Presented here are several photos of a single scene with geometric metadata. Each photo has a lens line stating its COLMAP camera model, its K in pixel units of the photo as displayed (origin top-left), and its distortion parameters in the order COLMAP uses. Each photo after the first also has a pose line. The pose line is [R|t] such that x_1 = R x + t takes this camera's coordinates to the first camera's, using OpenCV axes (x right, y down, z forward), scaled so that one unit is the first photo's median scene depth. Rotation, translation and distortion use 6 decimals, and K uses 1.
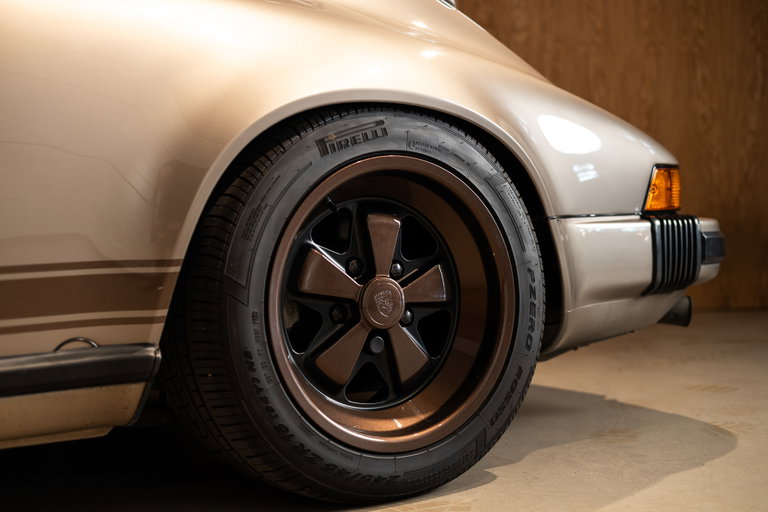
lens RADIAL K [[1076.6, 0, 384.0], [0, 1076.6, 256.0], [0, 0, 1]] dist [-0.009647, 0.009327]
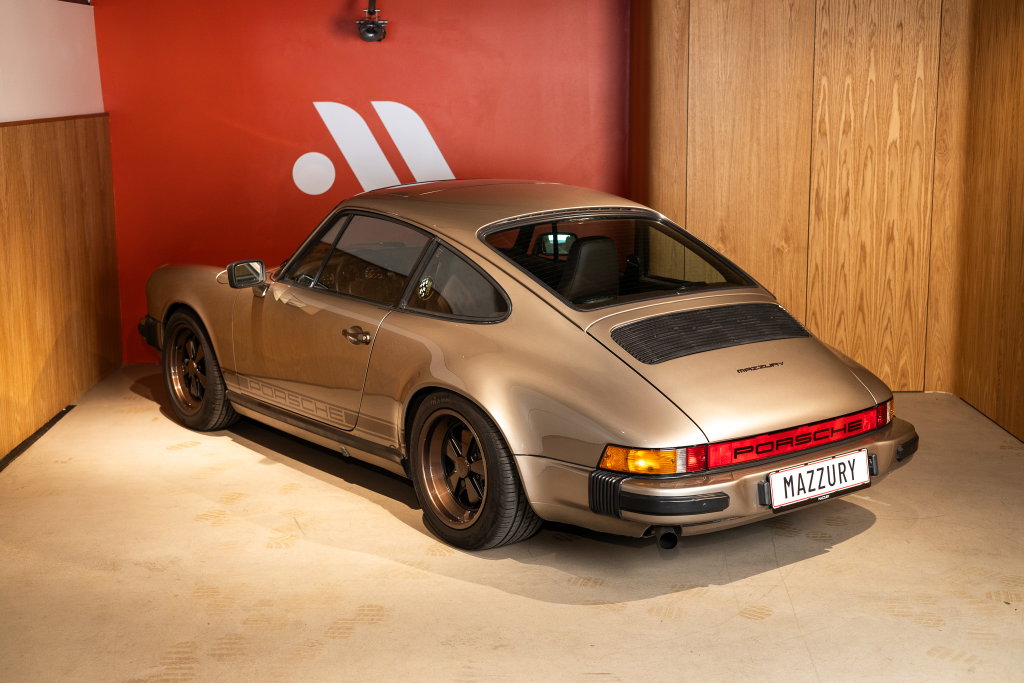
lens RADIAL K [[1422.2, 0, 512.0], [0, 1422.2, 341.5], [0, 0, 1]] dist [-0.003246, 0.027144]
pose [[0.085068, 0.212266, -0.973502, 3.180122], [-0.031401, 0.977130, 0.210313, -0.942493], [0.995880, 0.012678, 0.089788, 0.862776]]
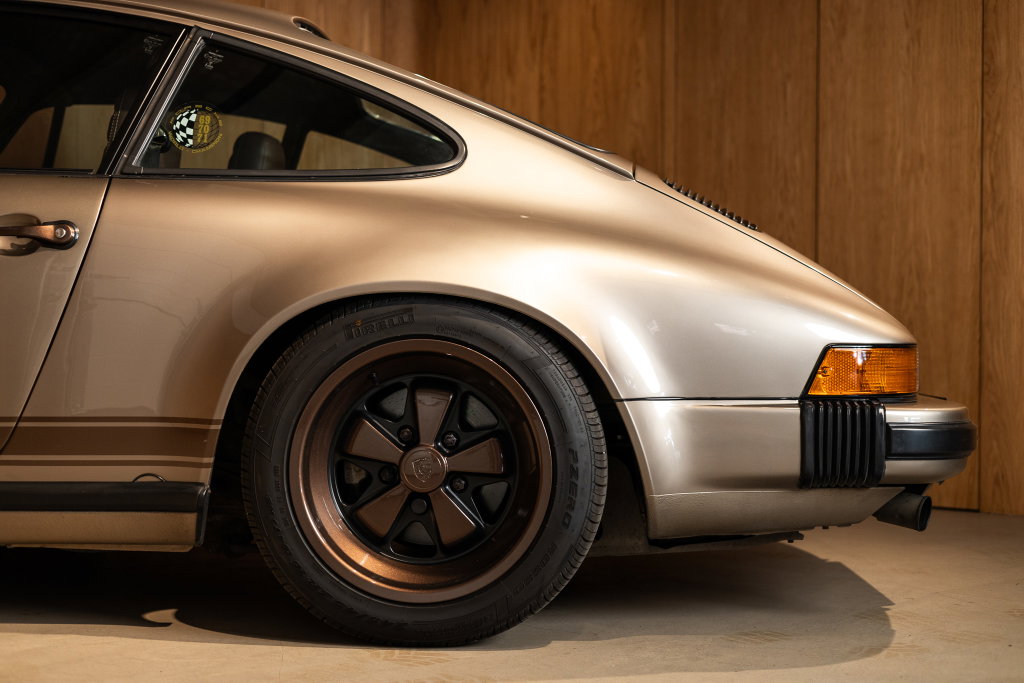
lens RADIAL K [[1422.2, 0, 512.0], [0, 1422.2, 341.5], [0, 0, 1]] dist [-0.003246, 0.027144]
pose [[0.823449, 0.039709, -0.565999, 0.948428], [-0.054926, 0.998442, -0.009861, -0.082820], [0.564726, 0.039208, 0.824347, -0.175789]]
